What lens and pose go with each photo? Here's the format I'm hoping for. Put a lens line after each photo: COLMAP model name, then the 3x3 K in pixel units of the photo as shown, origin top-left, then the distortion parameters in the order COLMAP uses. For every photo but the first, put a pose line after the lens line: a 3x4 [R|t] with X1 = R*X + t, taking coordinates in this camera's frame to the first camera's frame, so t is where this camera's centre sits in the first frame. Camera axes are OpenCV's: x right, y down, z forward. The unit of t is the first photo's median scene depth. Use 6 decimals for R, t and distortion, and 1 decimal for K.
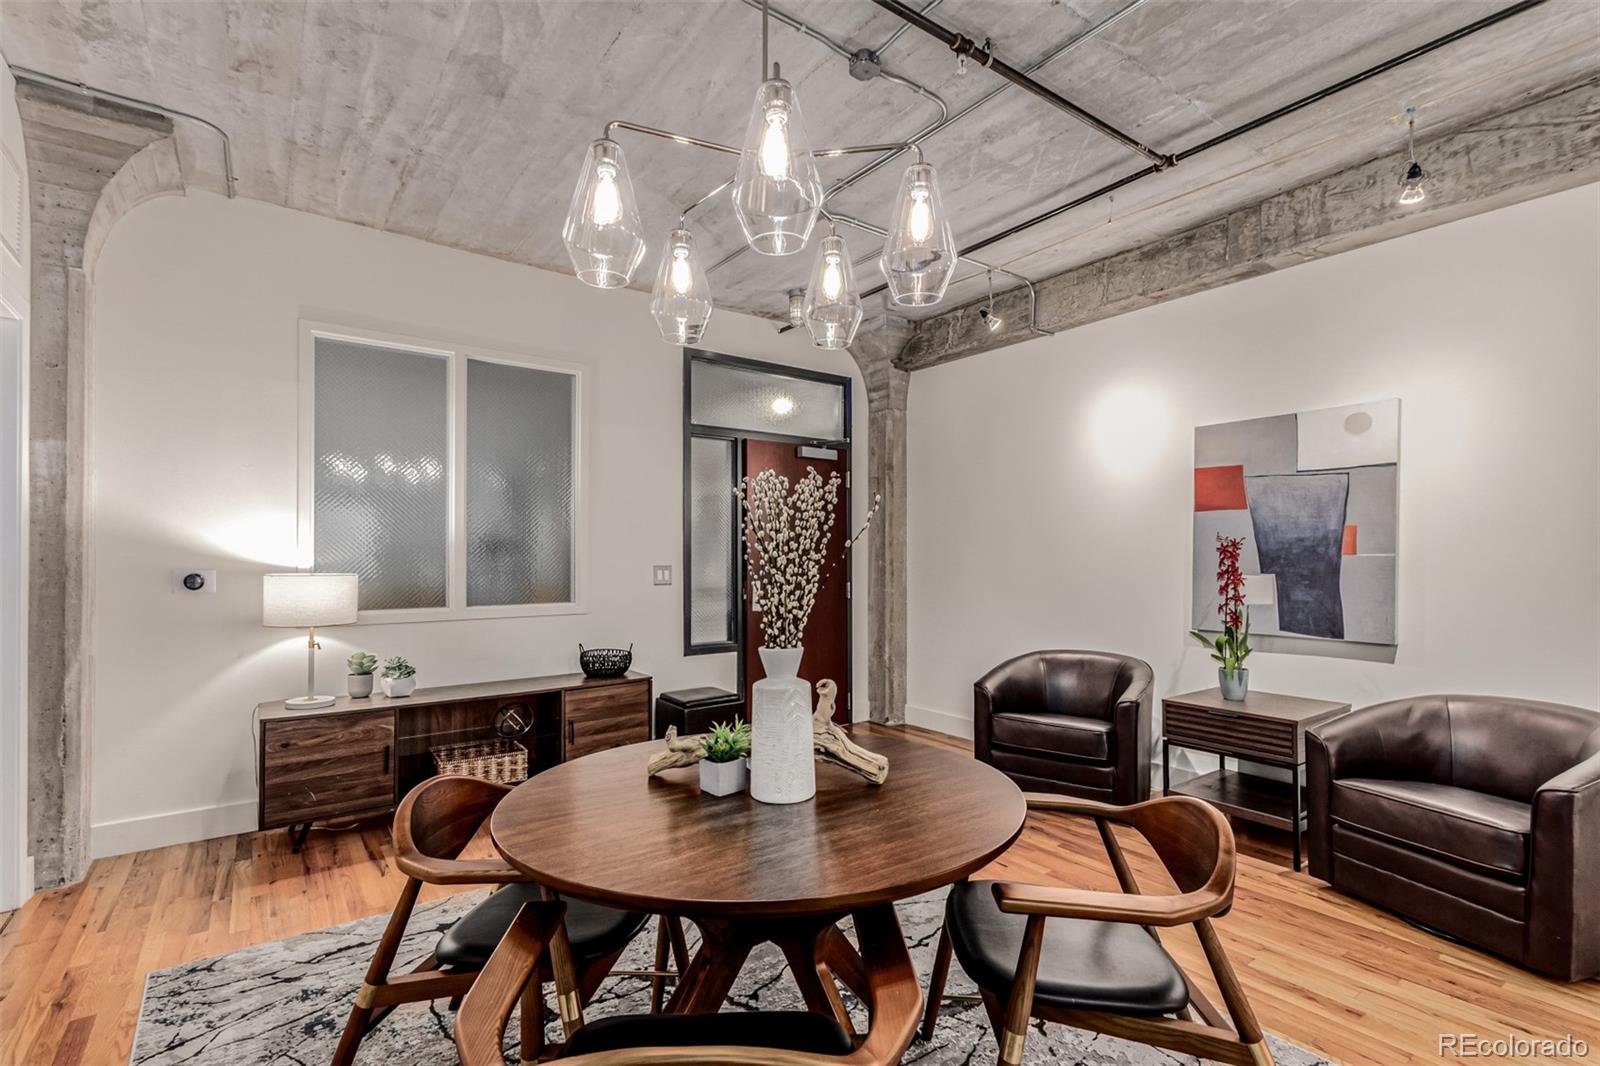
lens RADIAL K [[741.3, 0, 810.8], [0, 741.3, 546.9], [0, 0, 1]] dist [0.003633, -0.000128]
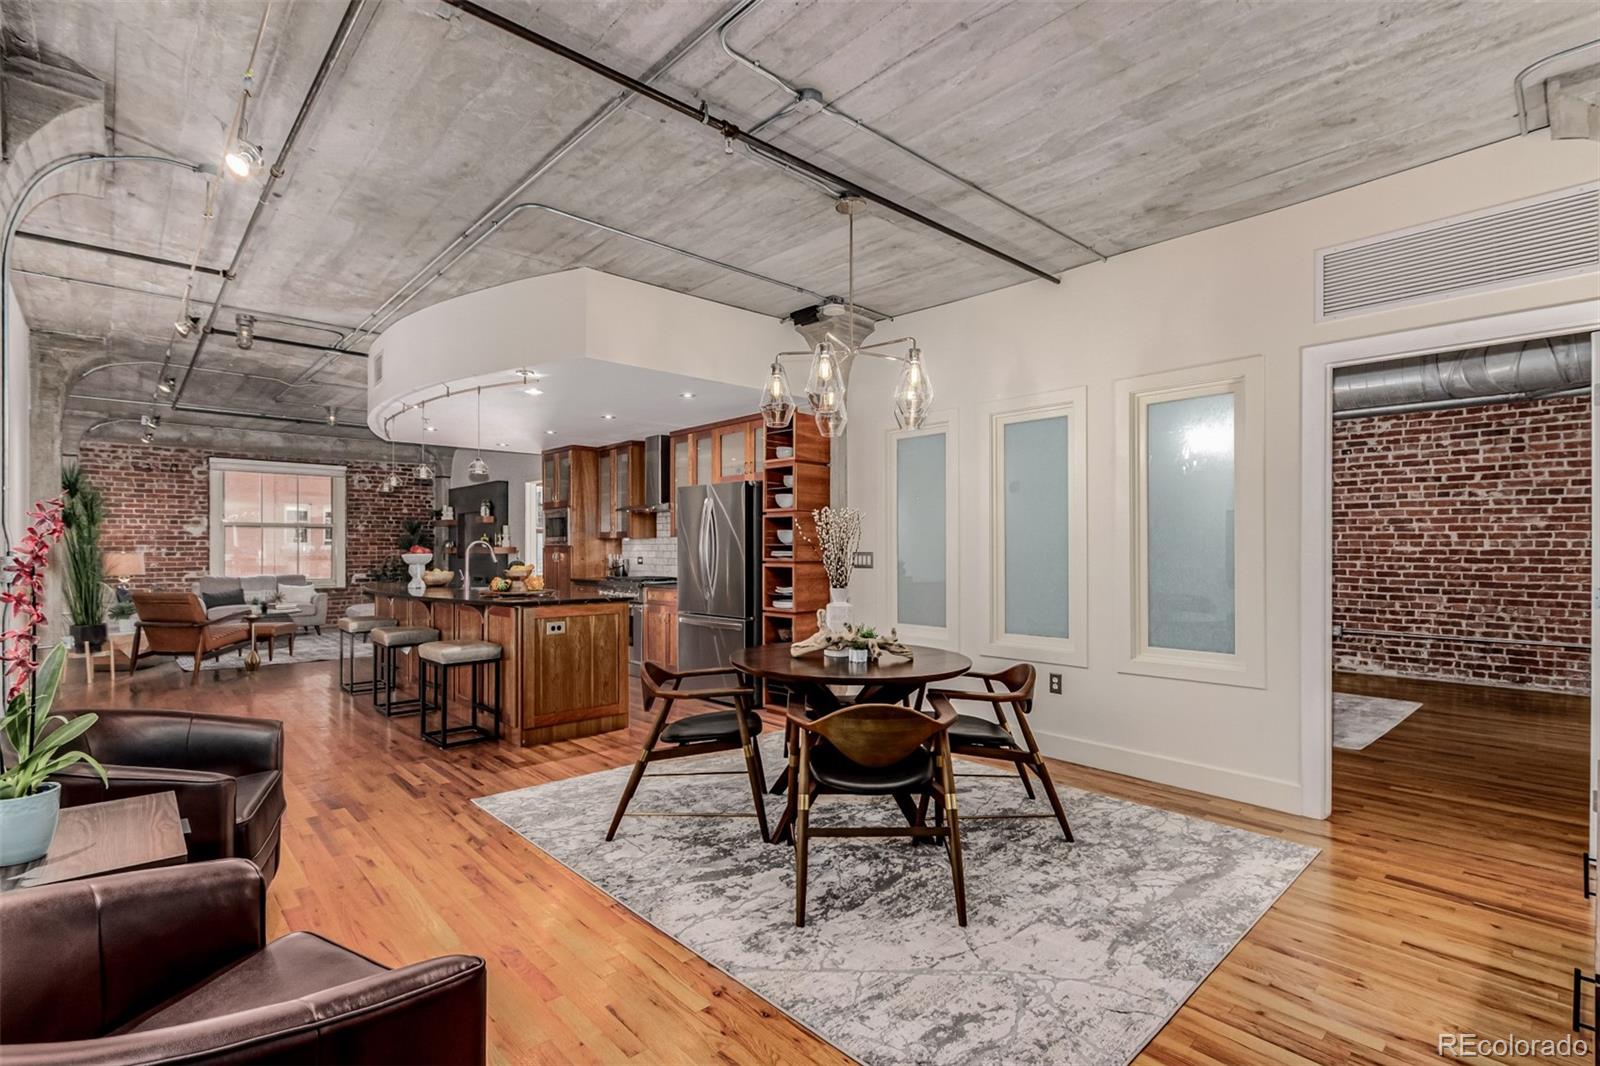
lens RADIAL K [[748.7, 0, 800.1], [0, 748.7, 540.9], [0, 0, 1]] dist [0.005161, -0.000882]
pose [[-0.994777, -0.001509, -0.102057, 0.141919], [0.000251, 0.999852, -0.017222, 0.017803], [0.102068, -0.017158, -0.994629, 1.513382]]
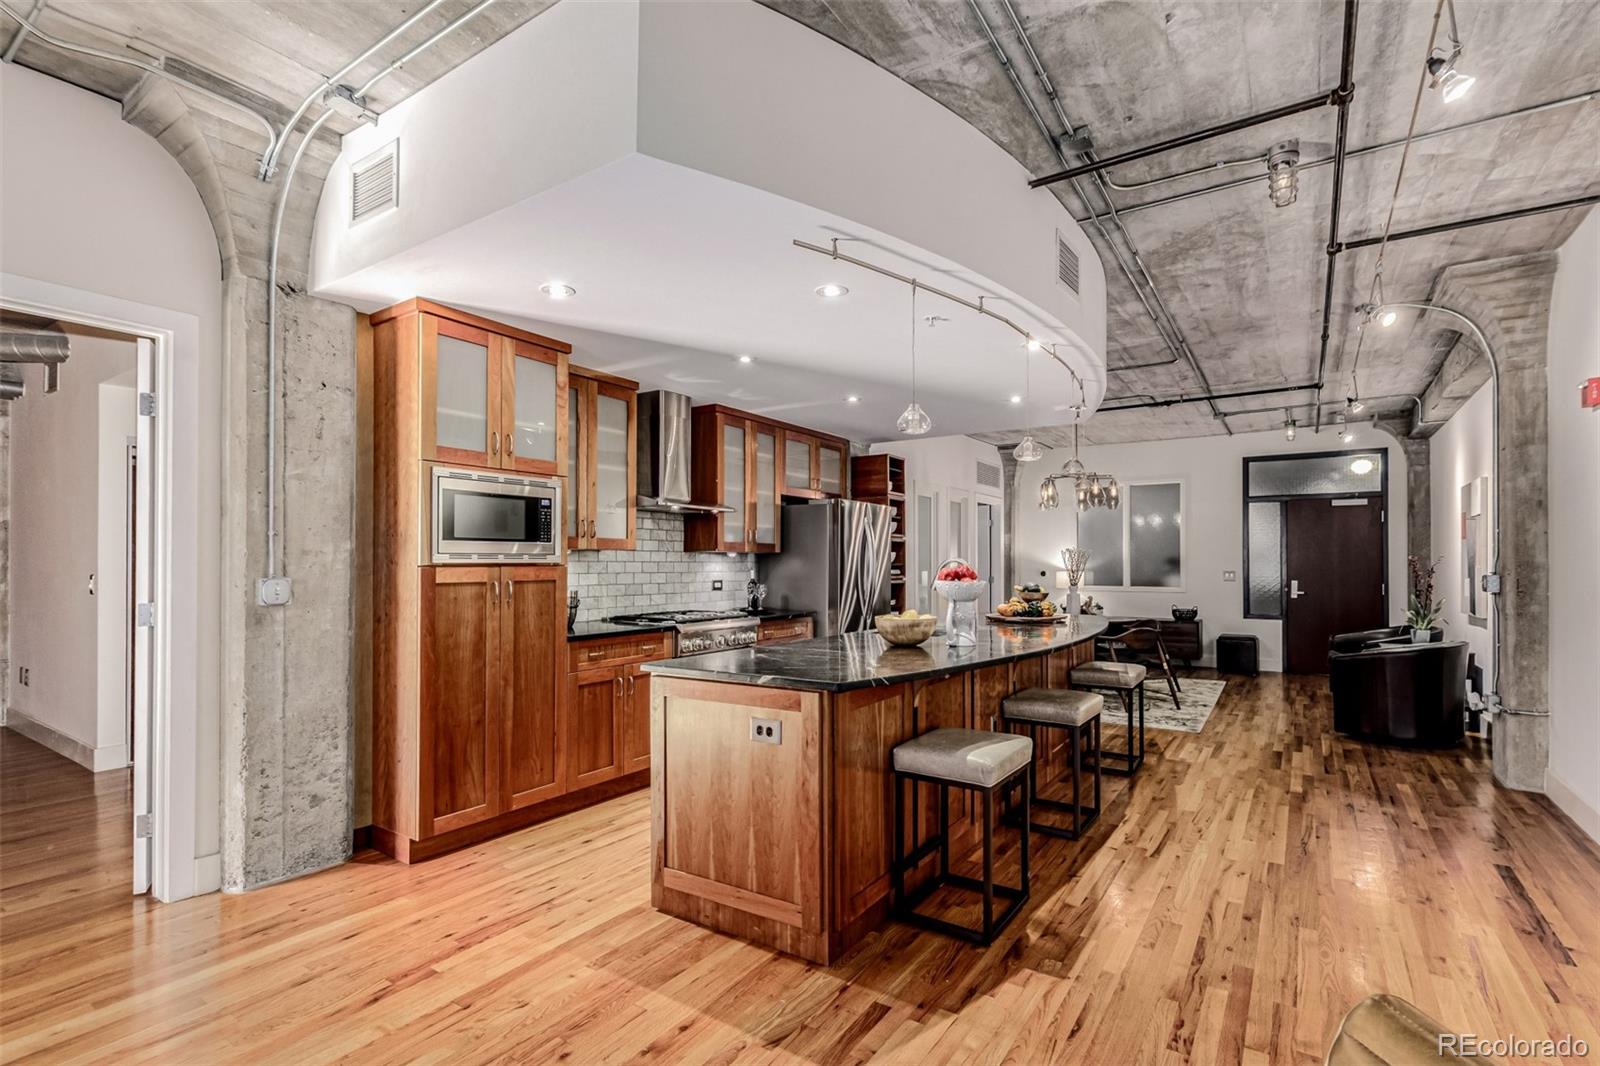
lens RADIAL K [[760.3, 0, 793.7], [0, 760.3, 555.9], [0, 0, 1]] dist [0.003979, 0.000596]
pose [[0.332903, -0.010725, -0.942900, 1.815349], [0.007839, 0.999932, -0.008606, -0.009688], [0.942928, -0.004527, 0.332965, -1.049436]]
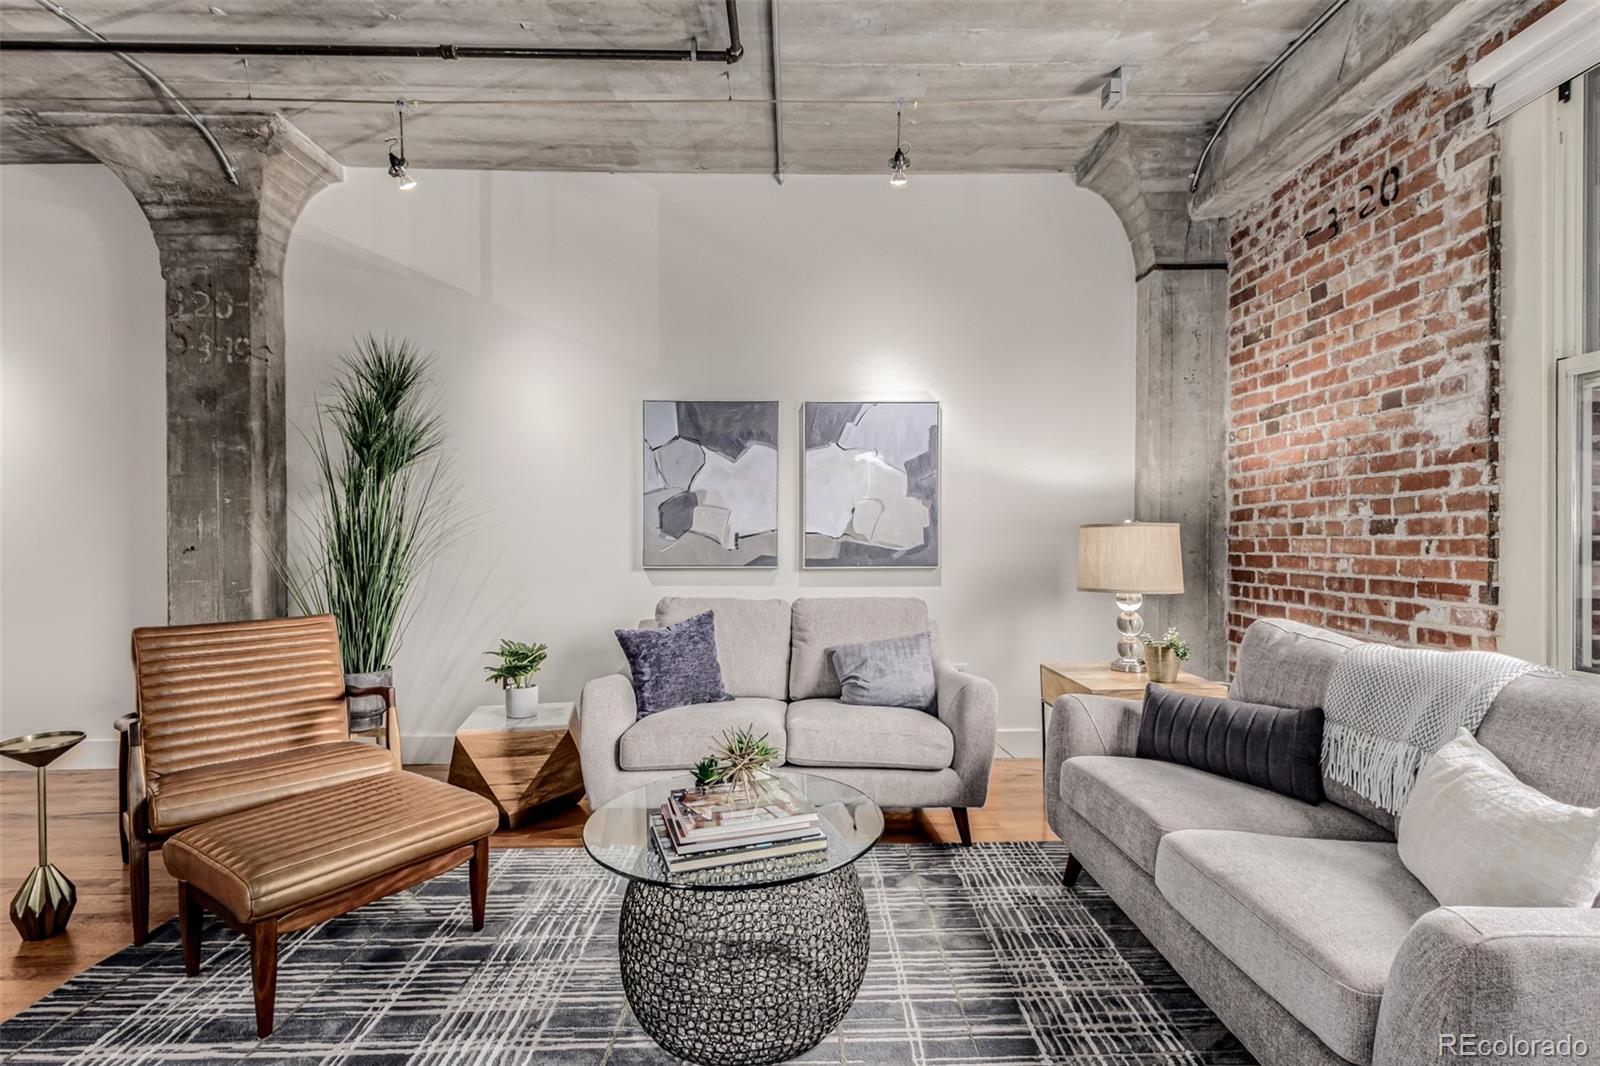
lens RADIAL K [[746.4, 0, 802.9], [0, 746.4, 539.5], [0, 0, 1]] dist [0.004399, 0.000231]
pose [[0.569966, -0.007210, 0.821637, 1.420979], [-0.001270, 0.999953, 0.009656, 0.024912], [-0.821667, -0.006547, 0.569930, -1.824744]]
